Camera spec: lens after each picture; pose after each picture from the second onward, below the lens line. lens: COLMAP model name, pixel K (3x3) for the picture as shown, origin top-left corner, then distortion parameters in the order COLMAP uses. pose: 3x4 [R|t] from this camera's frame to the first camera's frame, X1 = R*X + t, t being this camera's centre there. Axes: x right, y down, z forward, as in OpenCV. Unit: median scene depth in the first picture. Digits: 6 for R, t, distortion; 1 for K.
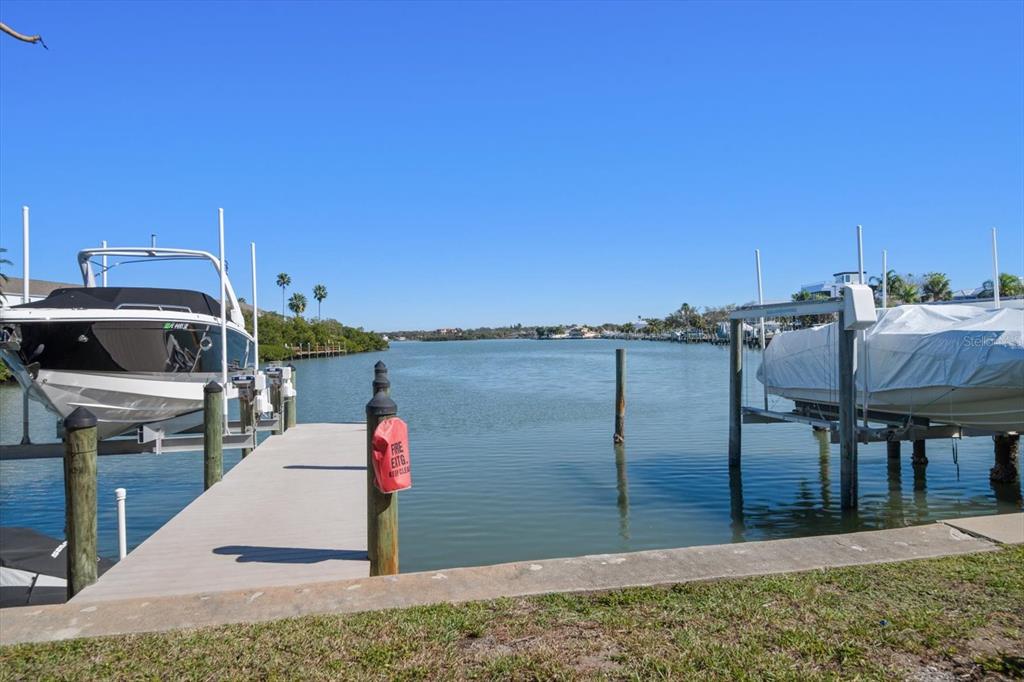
lens RADIAL K [[696.6, 0, 517.0], [0, 696.6, 340.8], [0, 0, 1]] dist [0.002091, 0.006798]
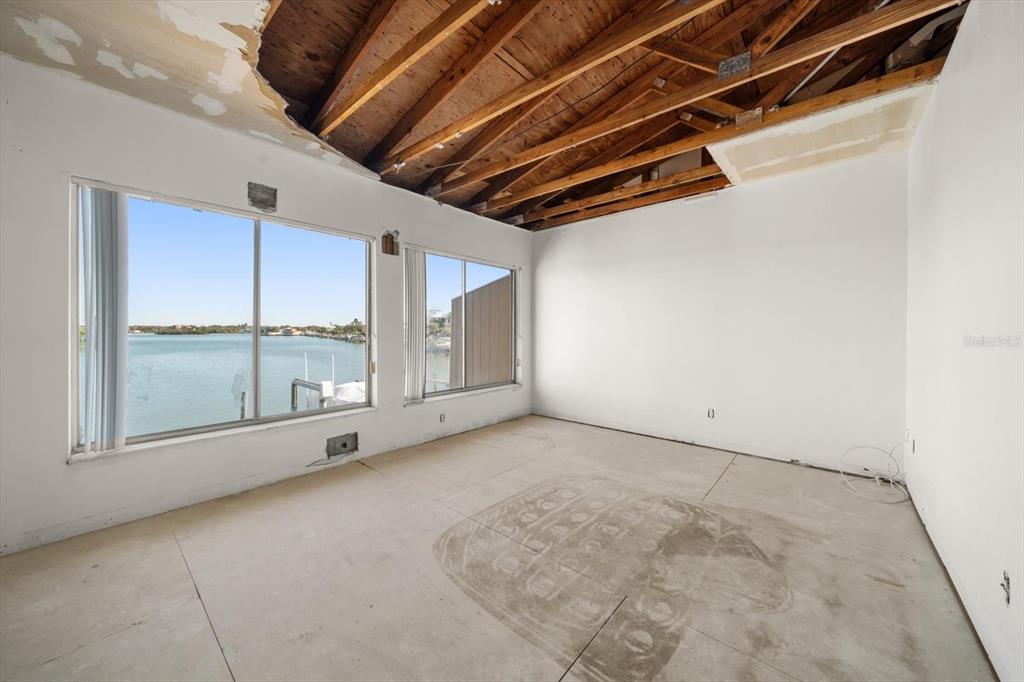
lens RADIAL K [[371.5, 0, 517.5], [0, 371.5, 338.8], [0, 0, 1]] dist [-0.000163, -0.000050]
pose [[0.807155, 0.013609, 0.590182, 0.150306], [-0.019001, 0.999815, 0.002932, -0.155372], [-0.590033, -0.013581, 0.807265, -0.316790]]
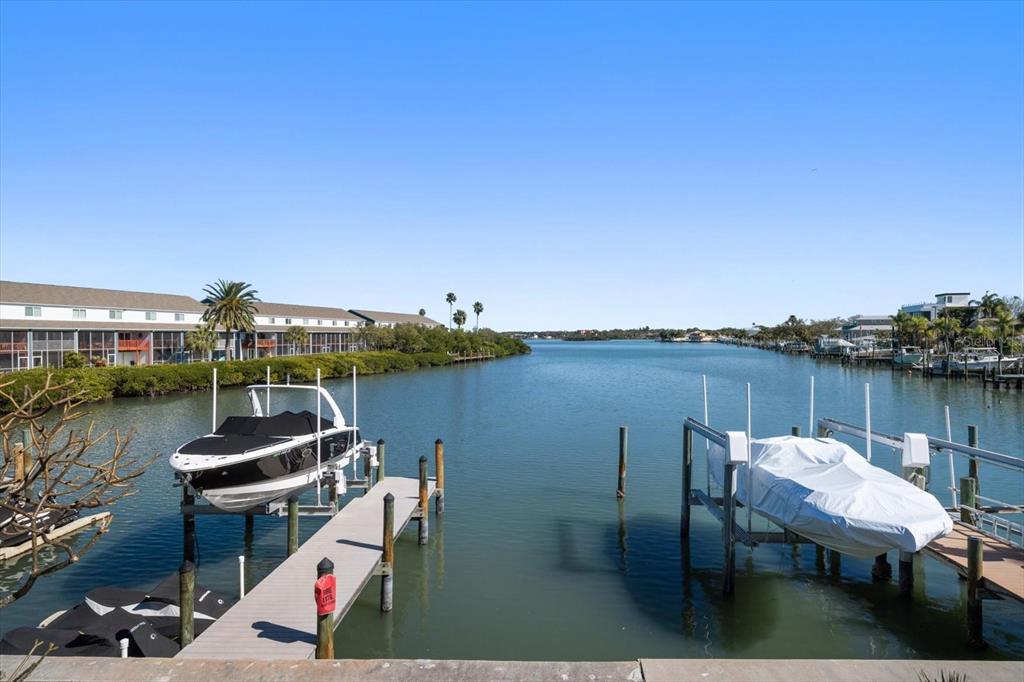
lens RADIAL K [[575.4, 0, 513.1], [0, 575.4, 342.8], [0, 0, 1]] dist [0.003074, 0.002444]
pose [[0.973329, 0.020852, -0.228463, 0.191633], [-0.018507, 0.999752, 0.012400, -0.159278], [0.228664, -0.007841, 0.973474, -0.125550]]
